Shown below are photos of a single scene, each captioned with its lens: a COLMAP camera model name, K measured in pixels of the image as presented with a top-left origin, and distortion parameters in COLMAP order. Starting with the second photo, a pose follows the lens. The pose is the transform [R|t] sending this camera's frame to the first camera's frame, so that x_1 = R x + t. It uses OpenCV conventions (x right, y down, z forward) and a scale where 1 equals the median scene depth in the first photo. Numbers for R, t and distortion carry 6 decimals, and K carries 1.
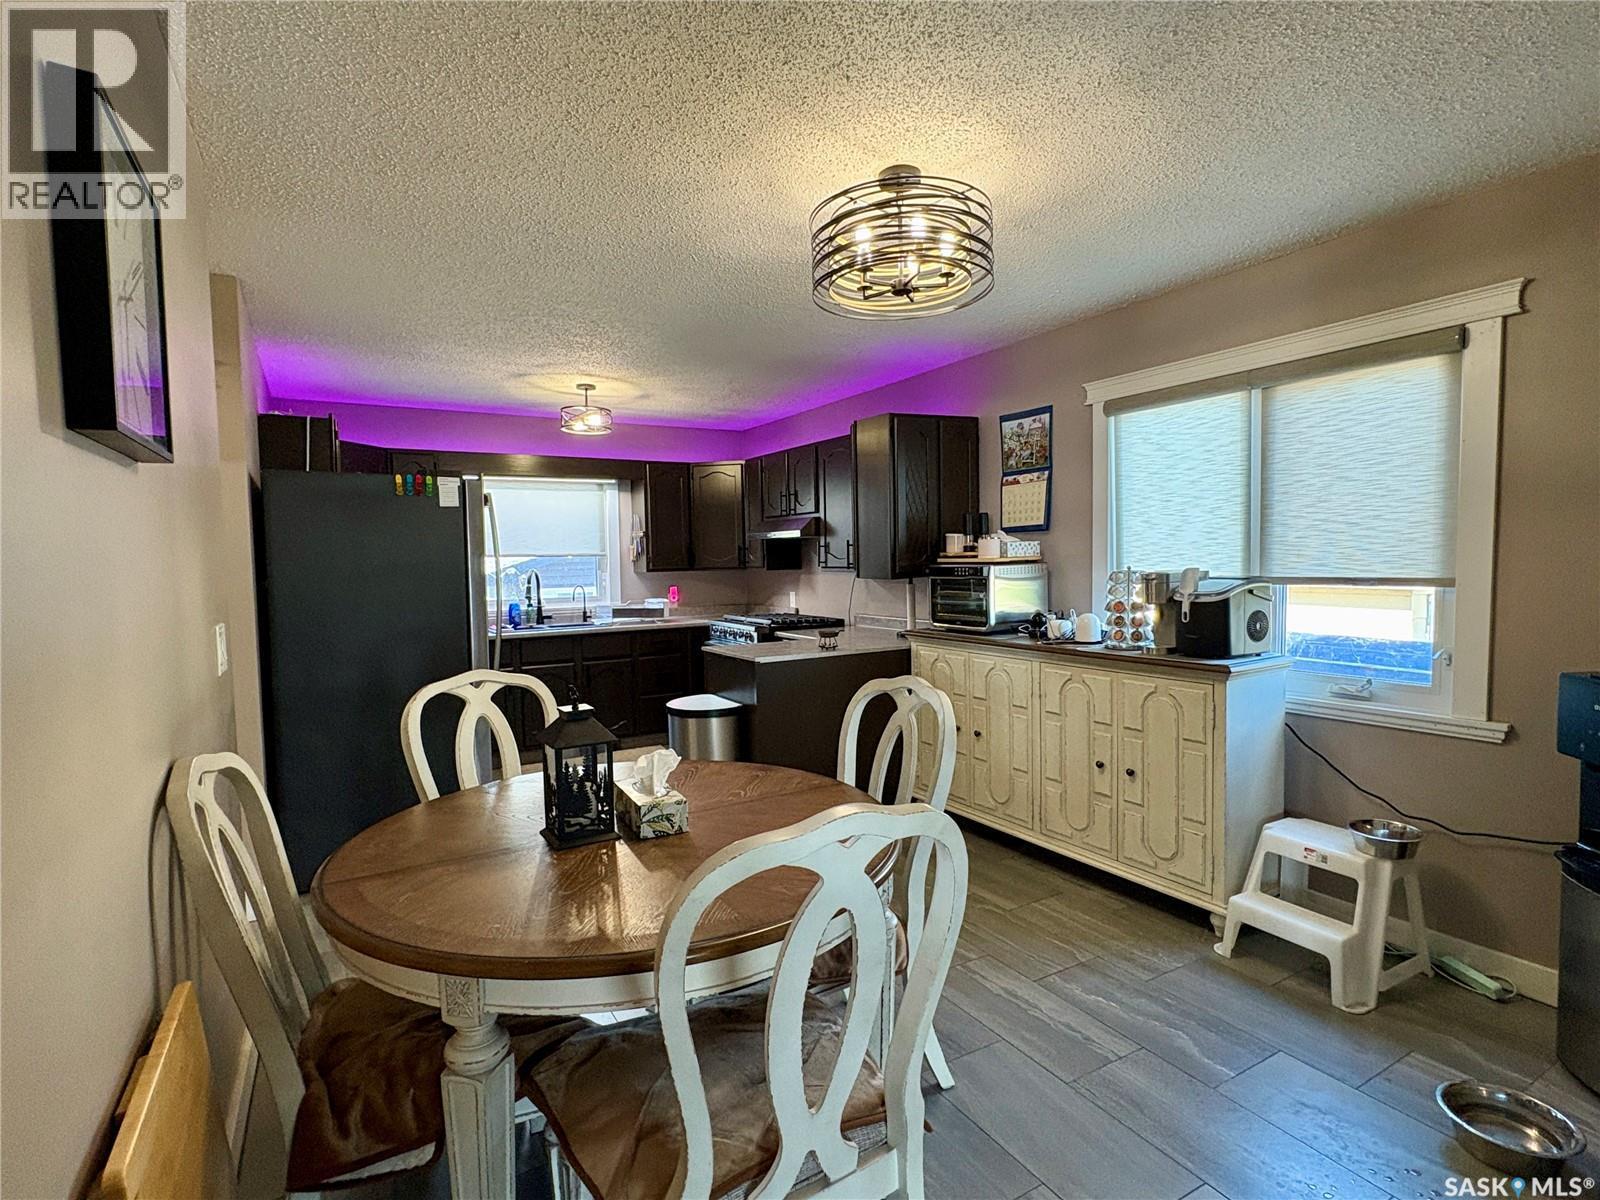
lens RADIAL K [[804.2, 0, 797.9], [0, 804.2, 601.9], [0, 0, 1]] dist [-0.002064, 0.001465]
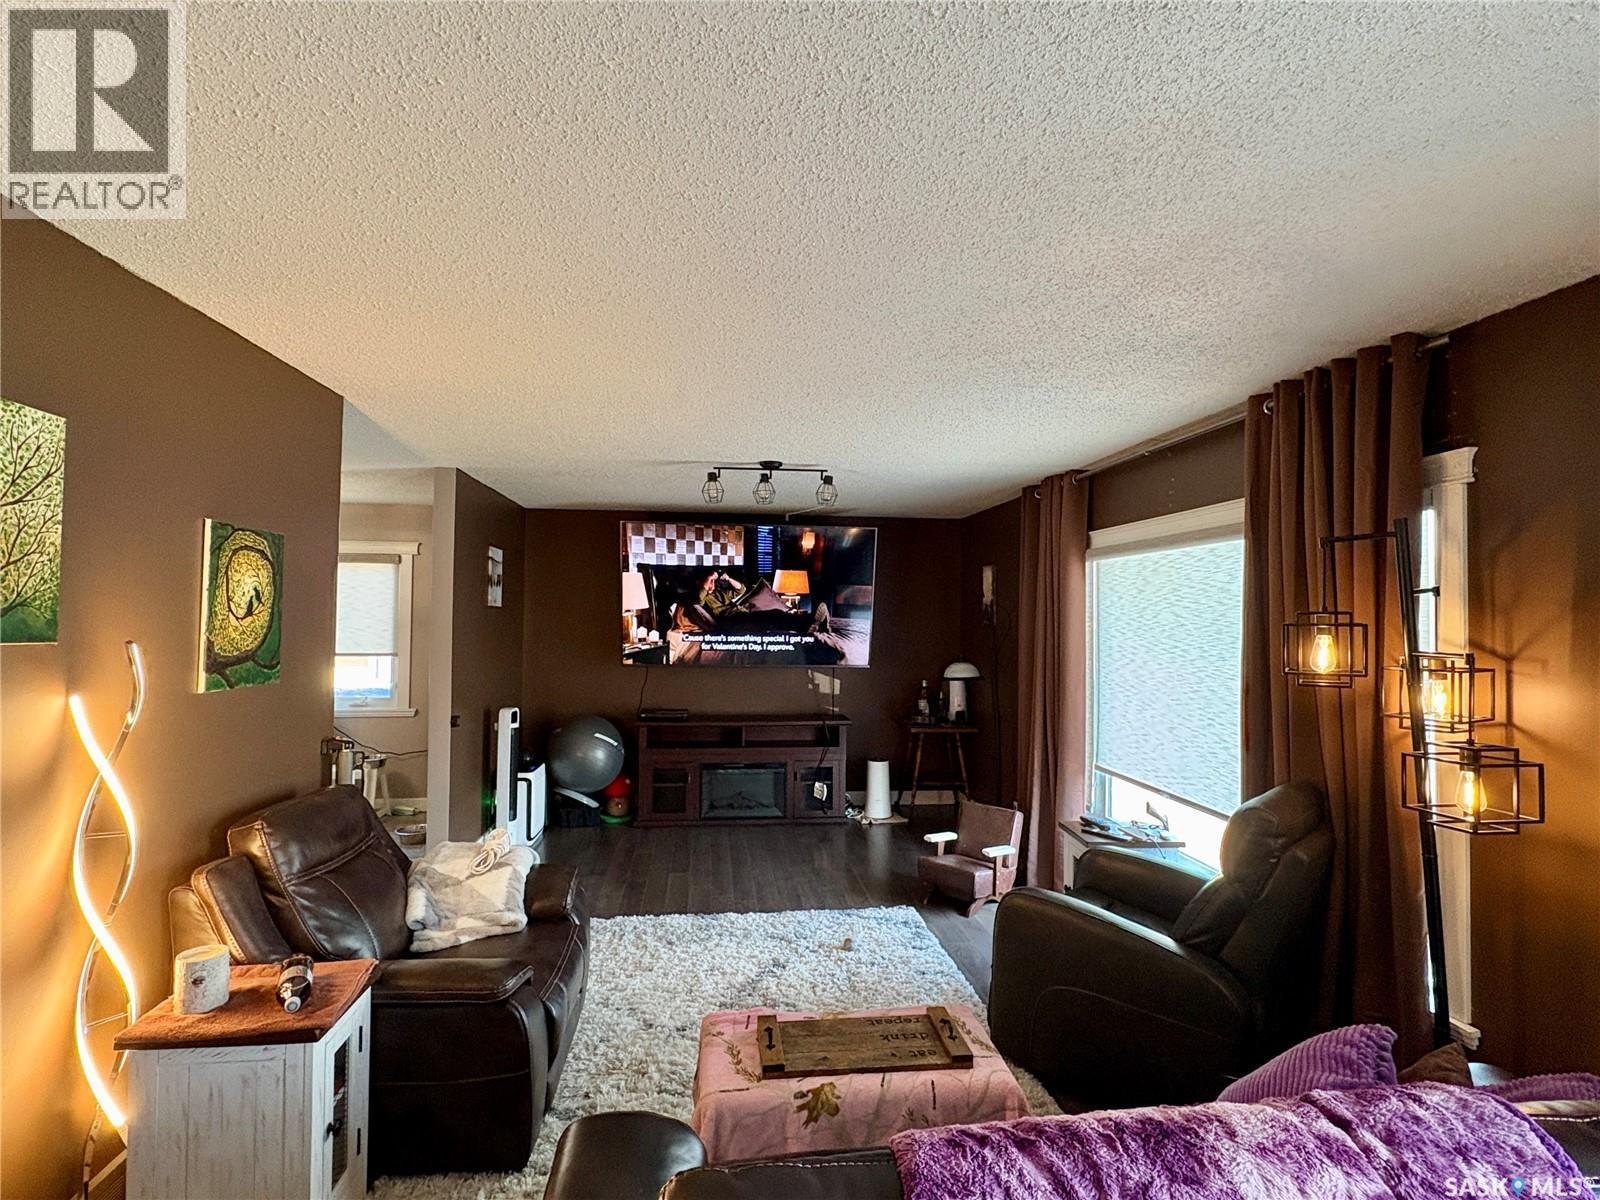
lens RADIAL K [[804.2, 0, 794.0], [0, 804.2, 605.7], [0, 0, 1]] dist [-0.002064, 0.001465]
pose [[0.397984, 0.038592, 0.916580, -0.894719], [0.034823, 0.997759, -0.057130, 0.008998], [-0.916731, 0.054655, 0.395748, -1.019946]]
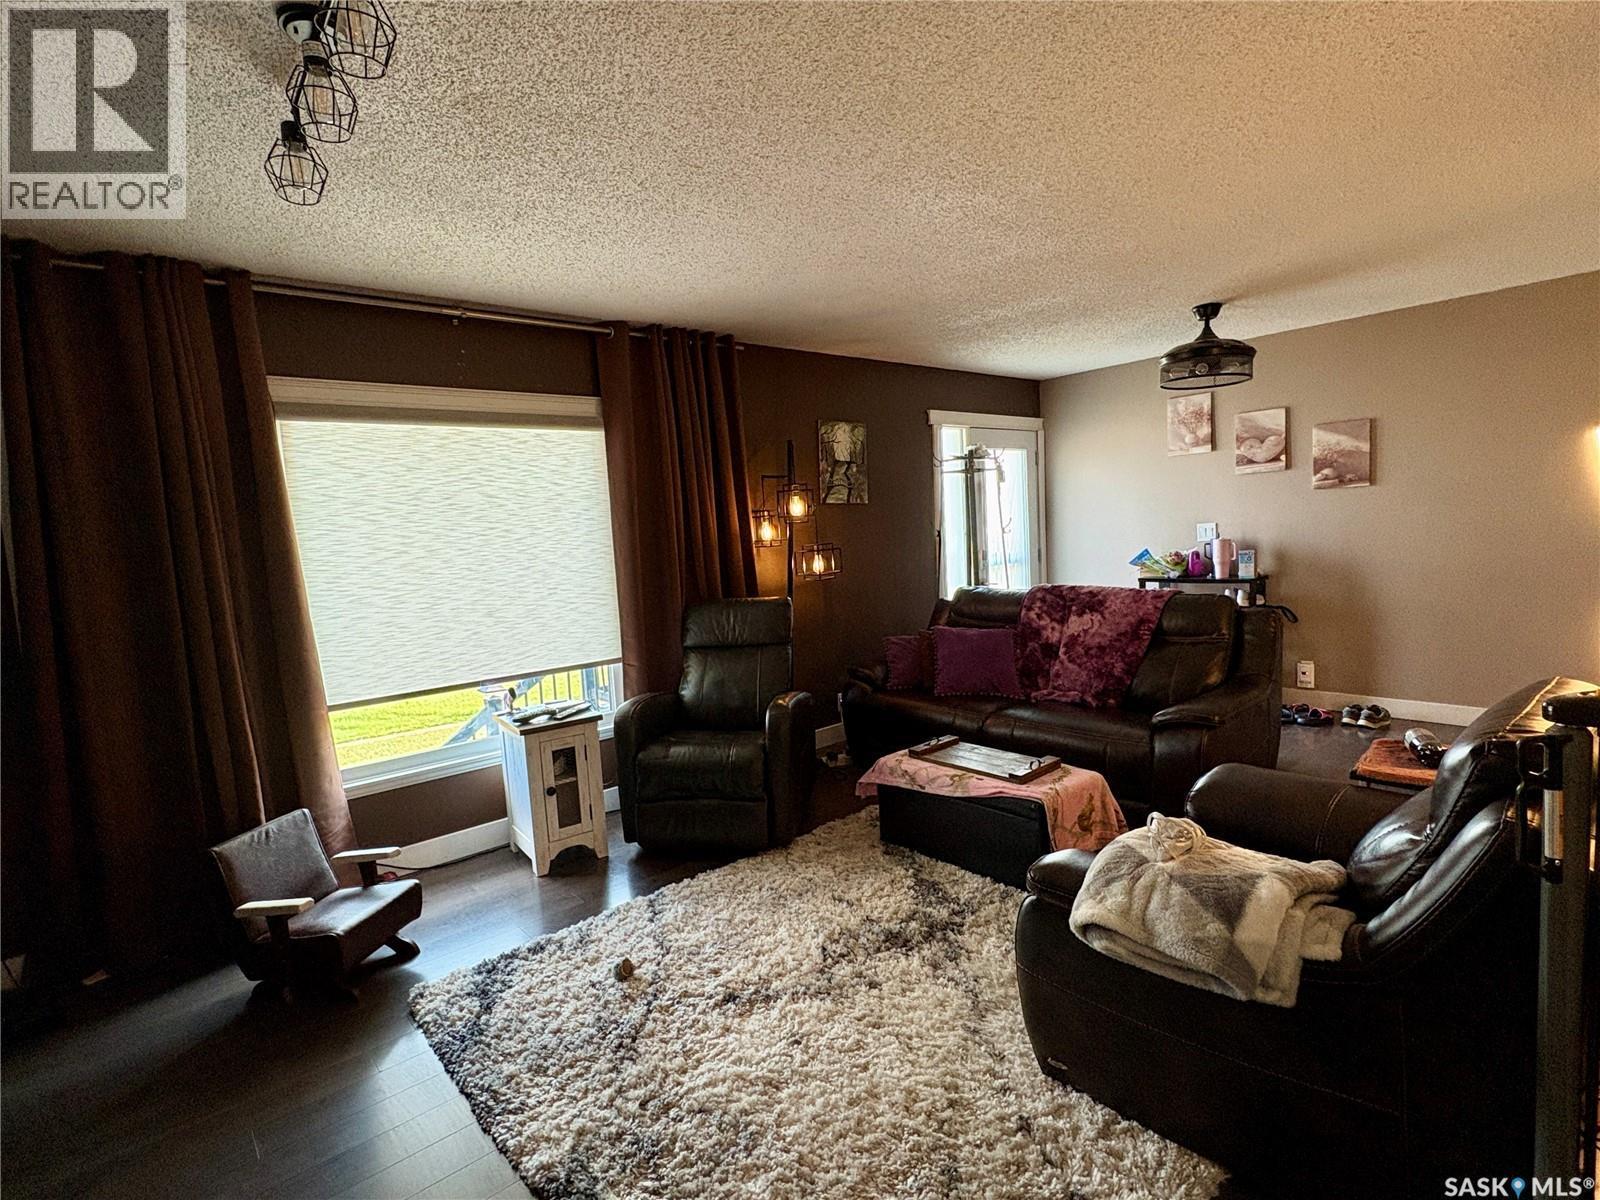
lens RADIAL K [[804.2, 0, 800.6], [0, 804.2, 606.1], [0, 0, 1]] dist [-0.002064, 0.001465]
pose [[-0.977873, 0.098412, -0.184604, 1.980633], [0.069286, 0.984993, 0.158078, -0.068395], [0.197391, 0.141790, -0.970017, 2.090848]]
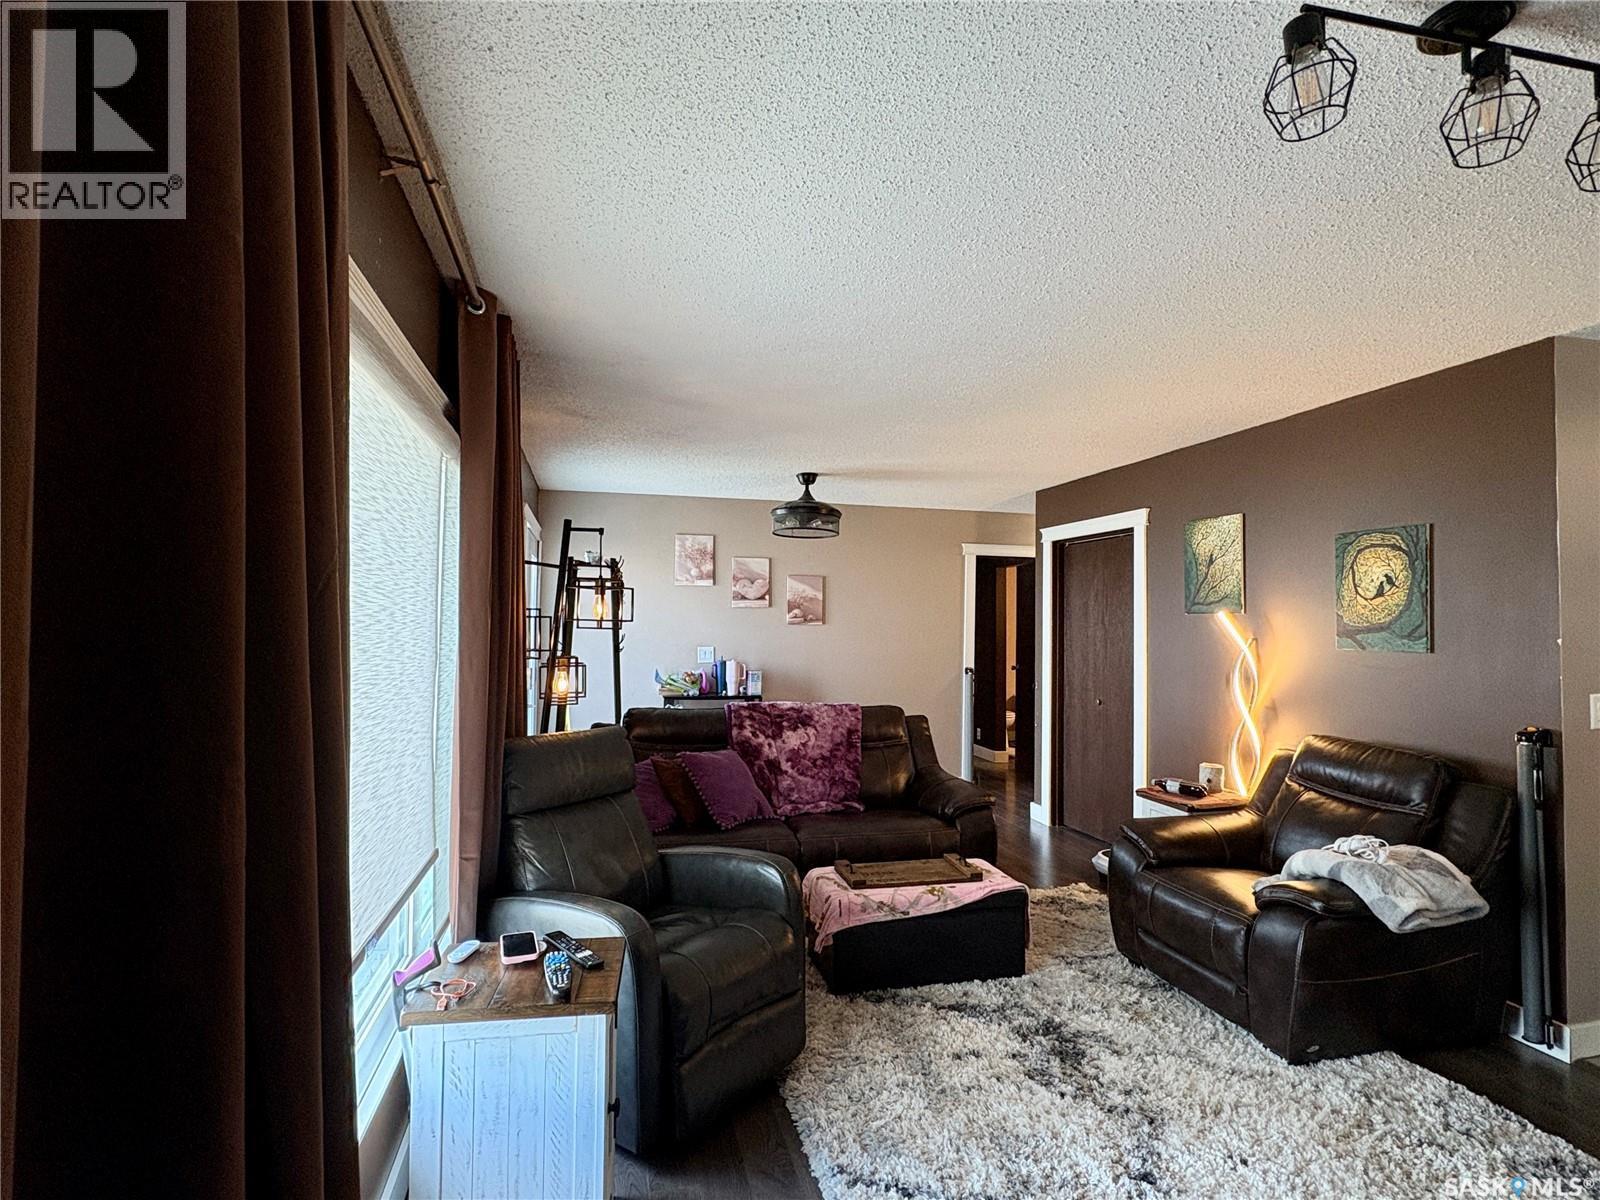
lens RADIAL K [[804.2, 0, 800.5], [0, 804.2, 606.8], [0, 0, 1]] dist [-0.002064, 0.001465]
pose [[-0.271603, -0.001674, -0.962408, 3.723315], [-0.059434, 0.998119, 0.015037, -0.024220], [0.960572, 0.061283, -0.271192, -0.019969]]
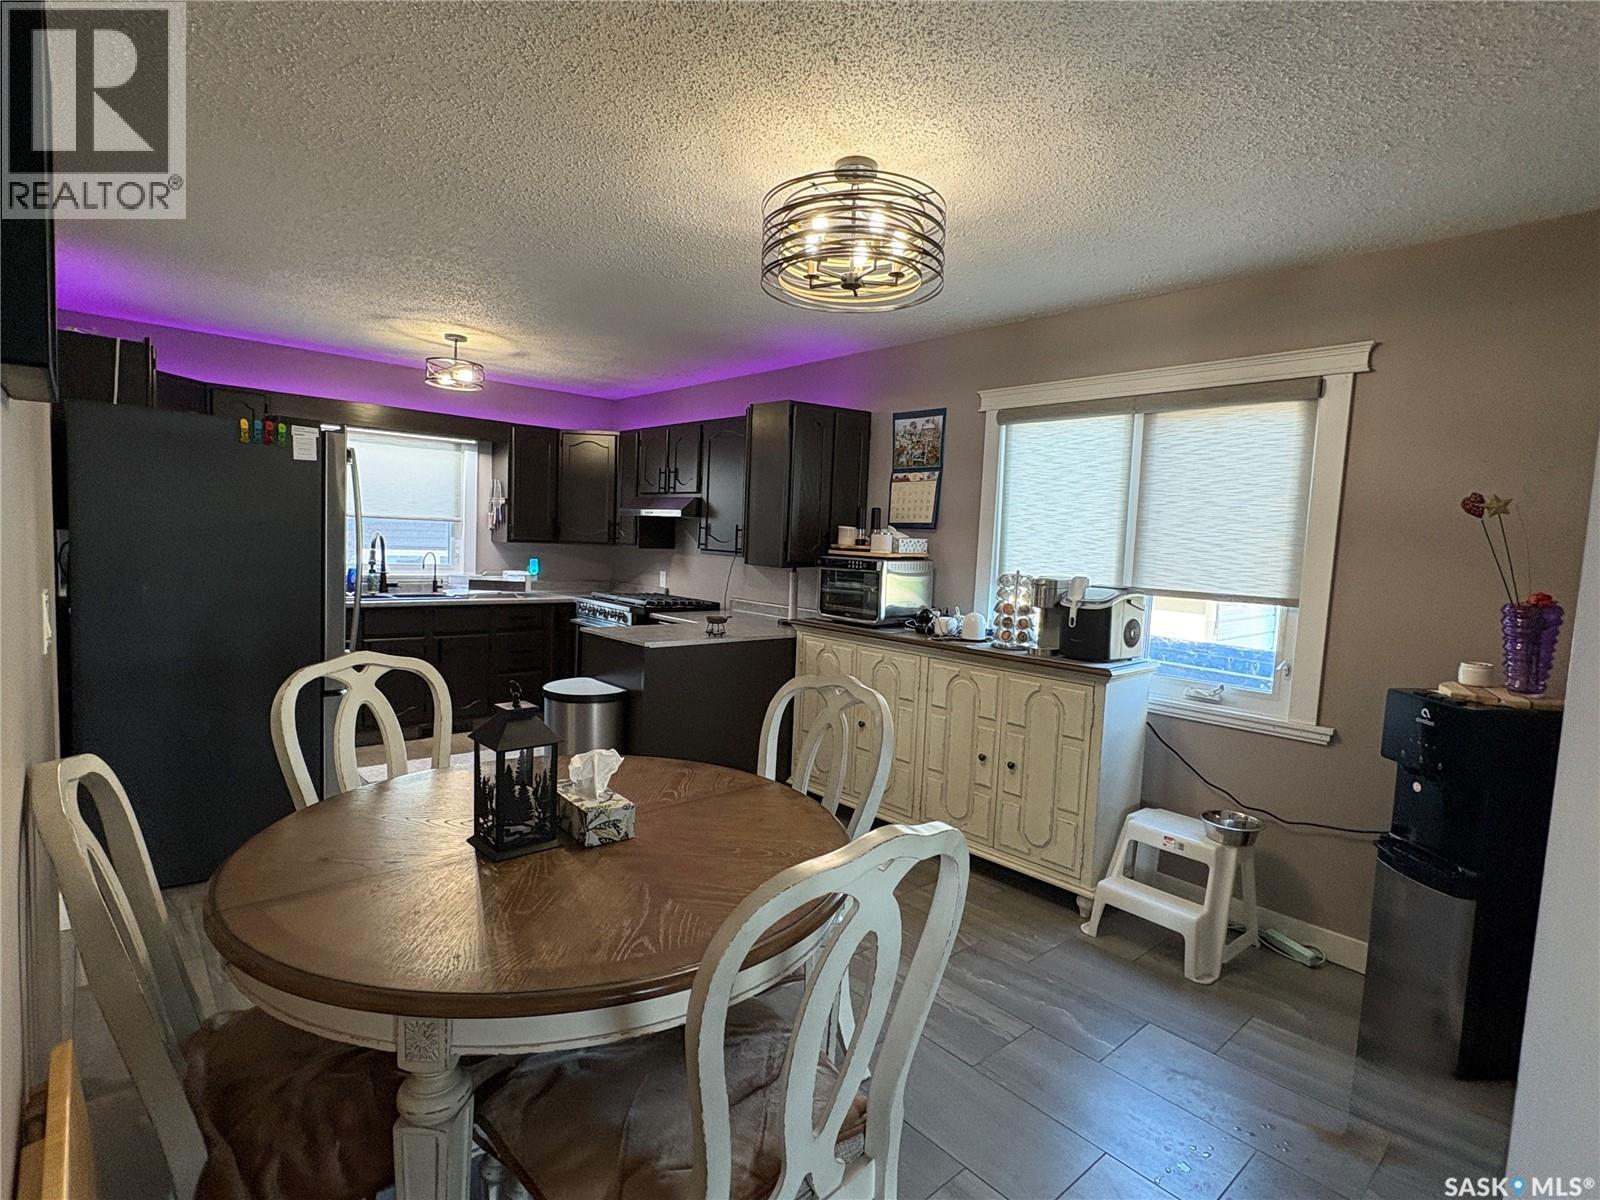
lens RADIAL K [[804.2, 0, 797.8], [0, 804.2, 601.0], [0, 0, 1]] dist [-0.002064, 0.001465]
pose [[0.978160, 0.046166, 0.202660, -0.093335], [-0.051612, 0.998432, 0.021668, -0.013720], [-0.201342, -0.031655, 0.979009, 0.027664]]
